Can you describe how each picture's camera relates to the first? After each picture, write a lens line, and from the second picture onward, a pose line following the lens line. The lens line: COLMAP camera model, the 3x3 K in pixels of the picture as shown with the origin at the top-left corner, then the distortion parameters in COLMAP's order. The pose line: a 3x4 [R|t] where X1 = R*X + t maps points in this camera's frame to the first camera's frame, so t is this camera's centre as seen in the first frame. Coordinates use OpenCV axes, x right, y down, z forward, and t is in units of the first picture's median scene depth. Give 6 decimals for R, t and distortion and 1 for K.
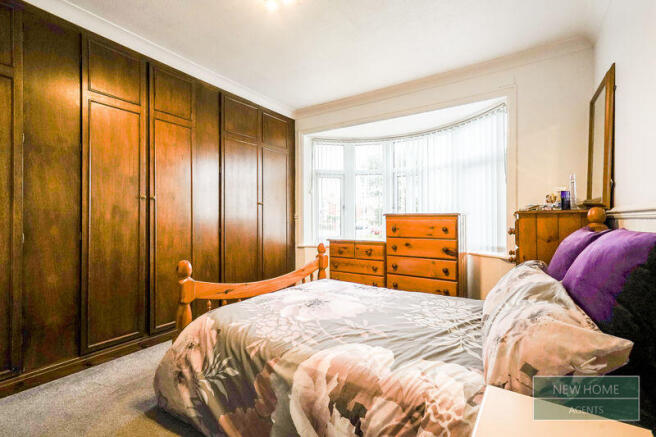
lens RADIAL K [[299.0, 0, 318.9], [0, 299.0, 217.6], [0, 0, 1]] dist [0.007323, 0.000720]
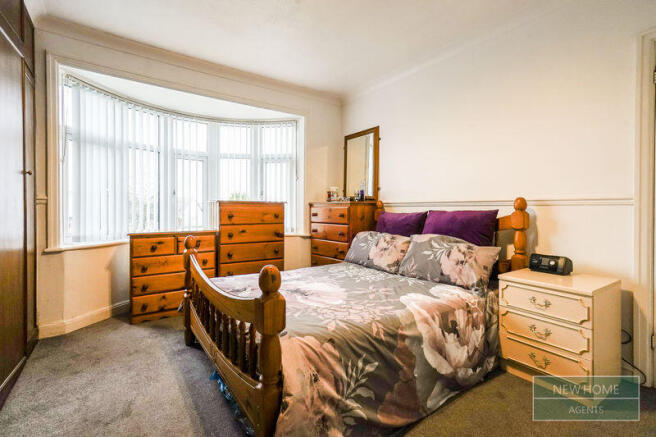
lens RADIAL K [[299.0, 0, 318.9], [0, 299.0, 217.6], [0, 0, 1]] dist [0.007323, 0.000720]
pose [[0.368381, -0.022176, 0.929411, -0.607338], [-0.006372, 0.999632, 0.026377, 0.016134], [-0.929653, -0.015639, 0.368104, 0.415433]]
